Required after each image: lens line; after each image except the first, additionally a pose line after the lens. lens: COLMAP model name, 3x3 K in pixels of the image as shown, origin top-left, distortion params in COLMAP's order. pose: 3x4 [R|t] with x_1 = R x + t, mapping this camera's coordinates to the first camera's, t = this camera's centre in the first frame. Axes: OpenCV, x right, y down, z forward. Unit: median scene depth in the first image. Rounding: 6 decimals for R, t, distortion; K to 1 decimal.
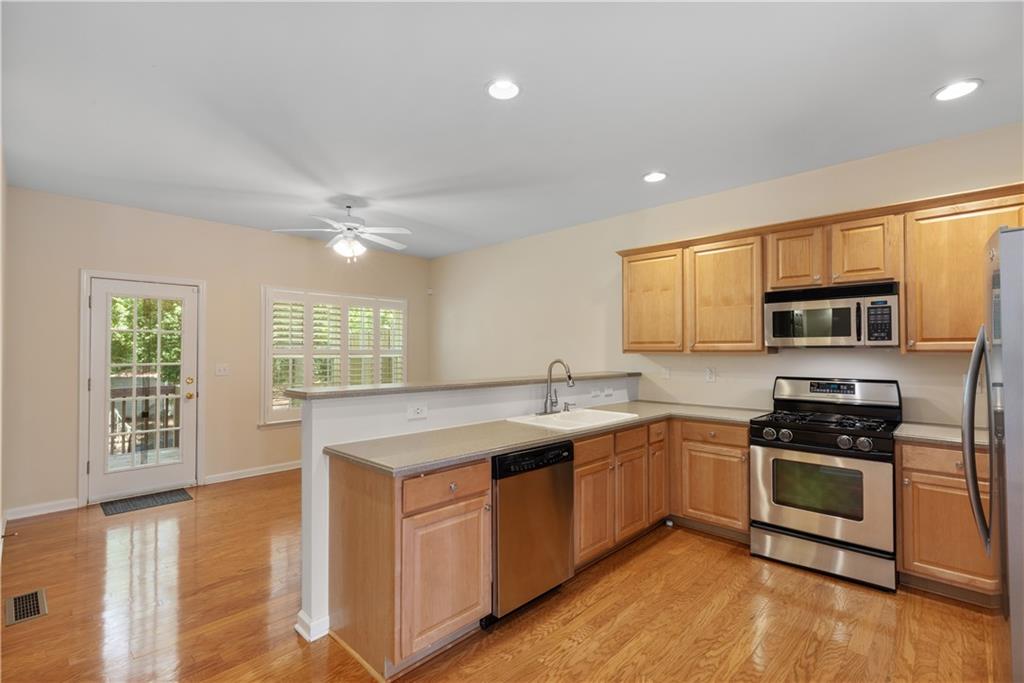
lens RADIAL K [[463.2, 0, 514.2], [0, 463.2, 346.3], [0, 0, 1]] dist [0.001864, 0.000423]
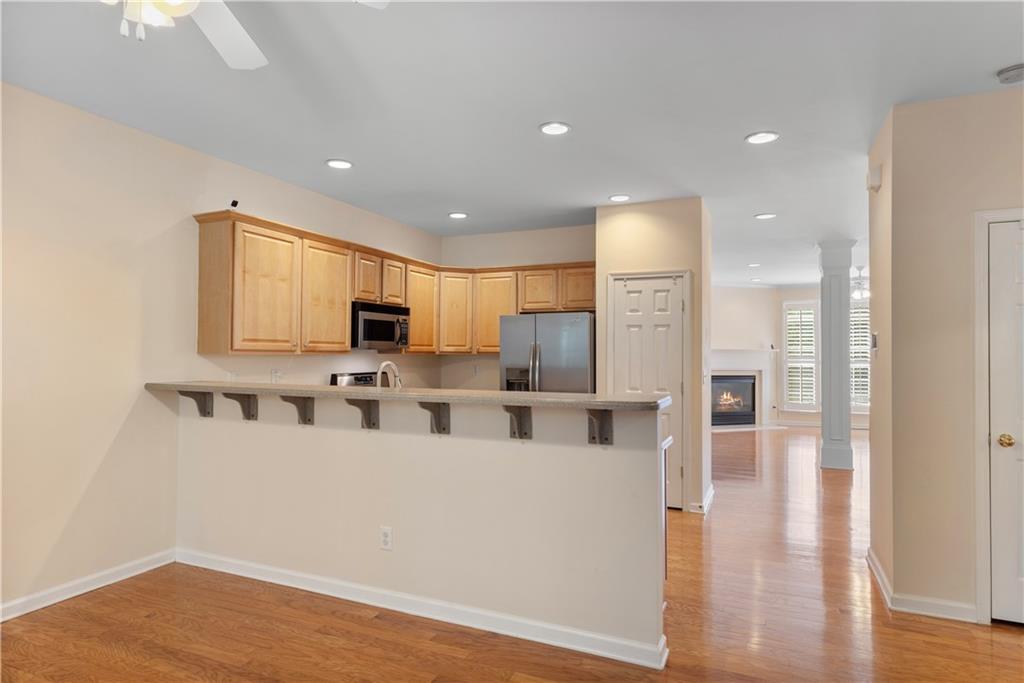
lens RADIAL K [[596.0, 0, 517.6], [0, 596.0, 340.7], [0, 0, 1]] dist [-0.002106, 0.000404]
pose [[-0.361873, 0.013213, 0.932134, -0.987806], [-0.019690, 0.999568, -0.021814, 0.007021], [-0.932019, -0.026248, -0.361456, 1.157080]]
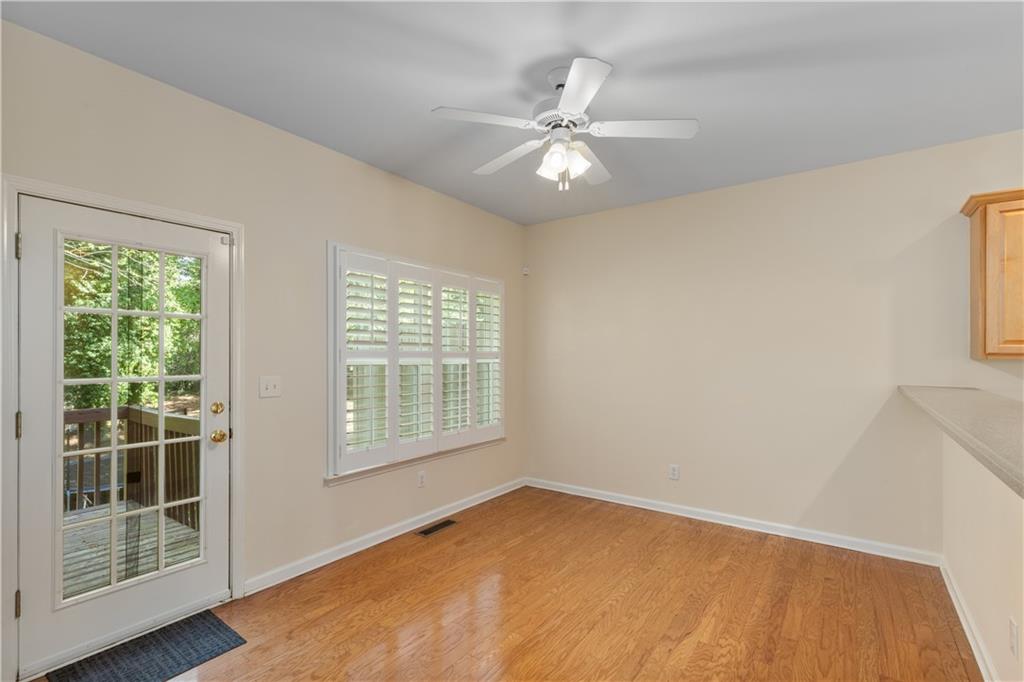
lens RADIAL K [[463.2, 0, 509.6], [0, 463.2, 356.3], [0, 0, 1]] dist [0.001864, 0.000423]
pose [[0.990784, 0.000871, 0.135452, -0.605635], [-0.003034, 0.999871, 0.015760, 0.005273], [-0.135421, -0.016026, 0.990659, 0.584330]]
